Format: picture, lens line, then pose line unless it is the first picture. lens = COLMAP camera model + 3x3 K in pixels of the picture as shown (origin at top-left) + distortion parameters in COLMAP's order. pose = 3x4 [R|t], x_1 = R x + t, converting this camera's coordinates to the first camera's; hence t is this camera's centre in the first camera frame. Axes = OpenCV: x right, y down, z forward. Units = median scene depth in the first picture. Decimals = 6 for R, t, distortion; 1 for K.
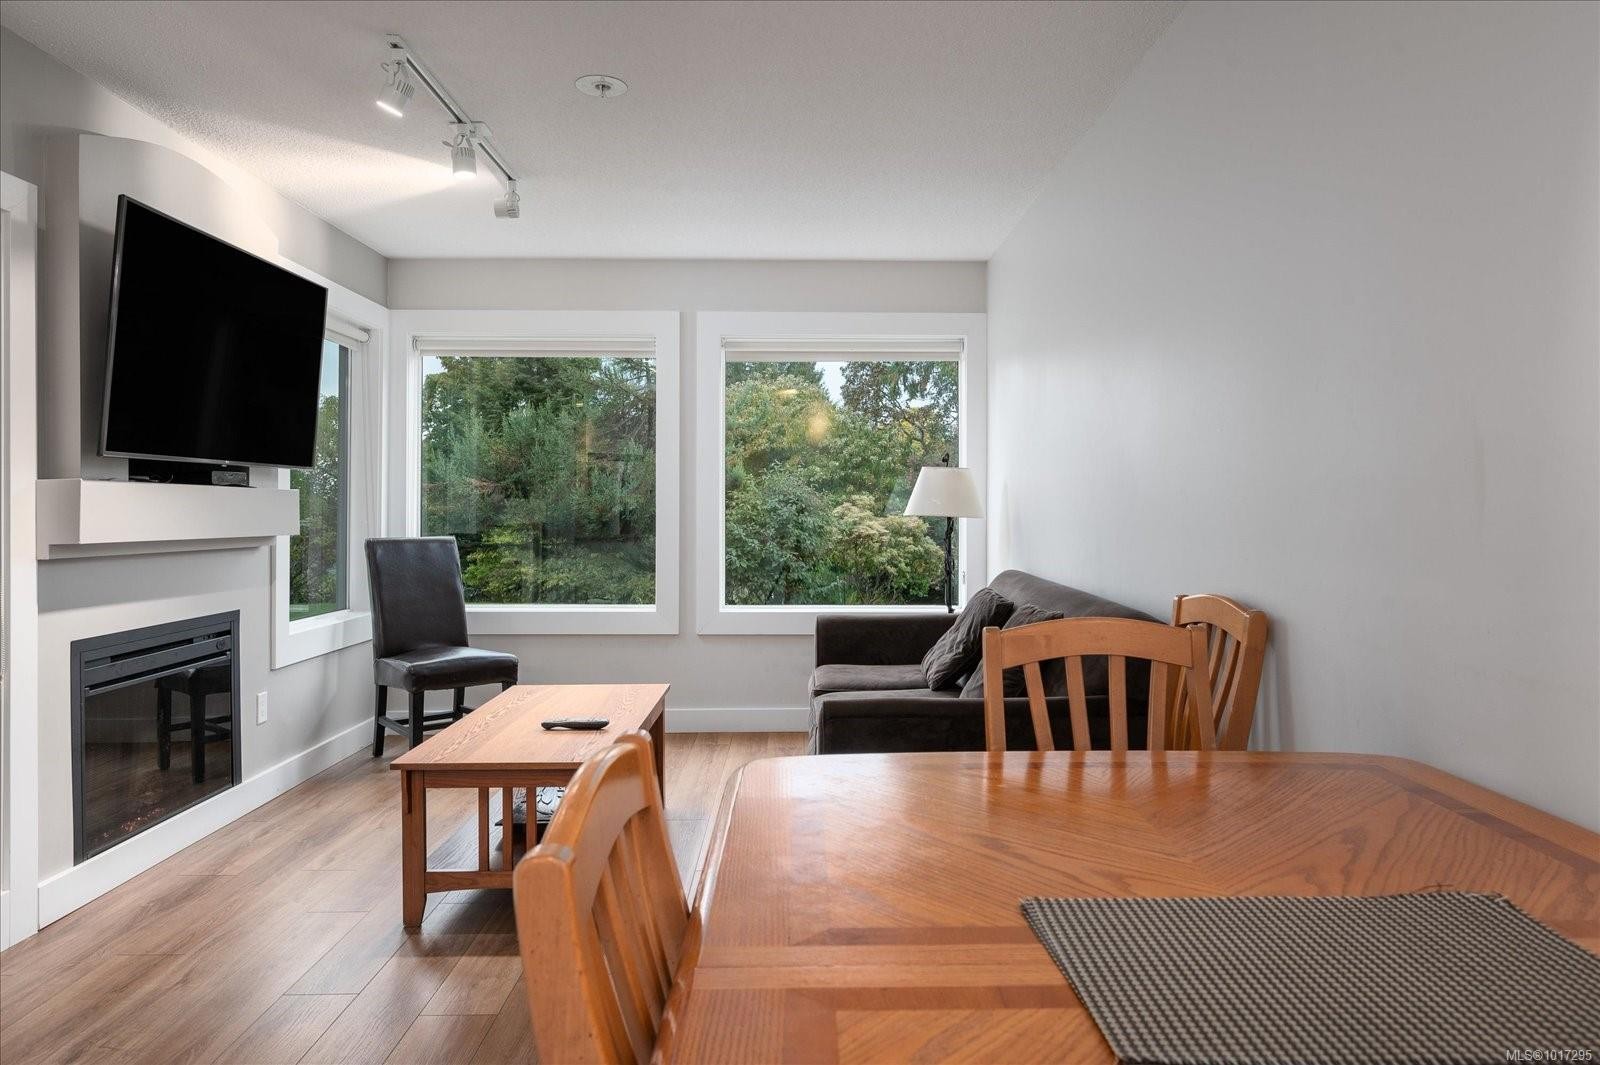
lens RADIAL K [[925.4, 0, 827.4], [0, 925.4, 516.8], [0, 0, 1]] dist [0.000700, 0.000149]
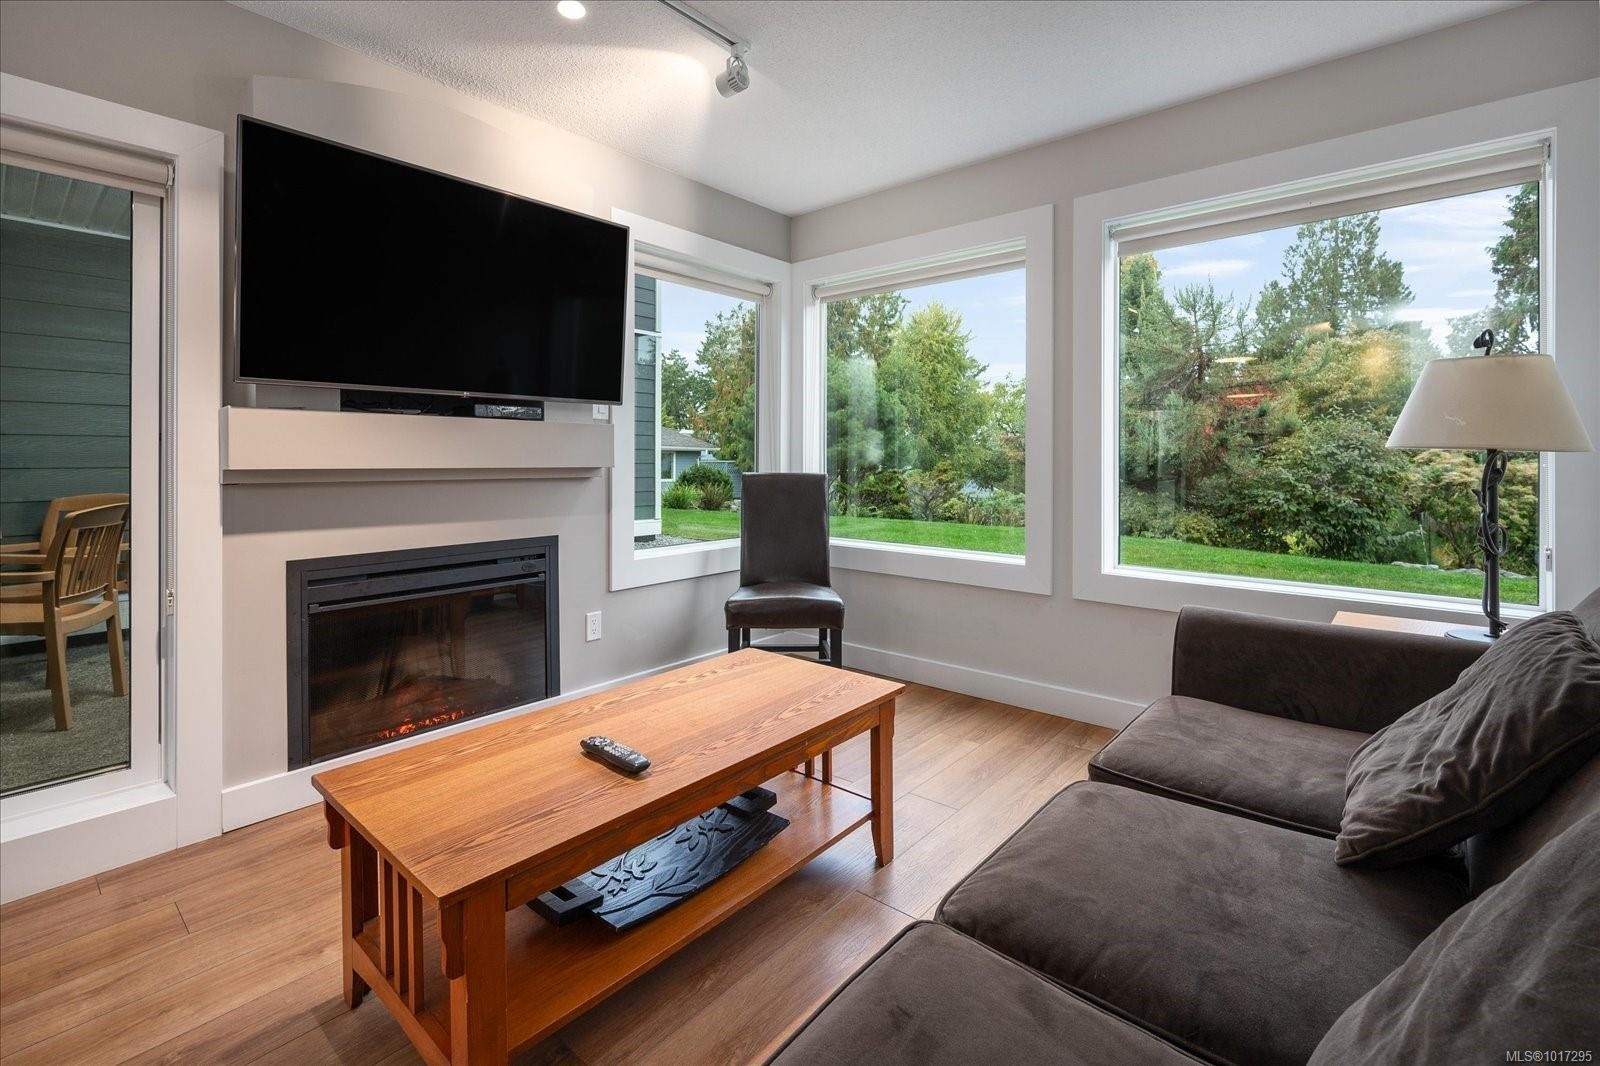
lens RADIAL K [[694.9, 0, 827.6], [0, 694.9, 457.9], [0, 0, 1]] dist [0.000980, 0.000063]
pose [[0.759969, 0.000968, -0.649959, 0.128535], [-0.004826, 0.999980, -0.004153, 0.011418], [0.649941, 0.006292, 0.759958, 0.566549]]
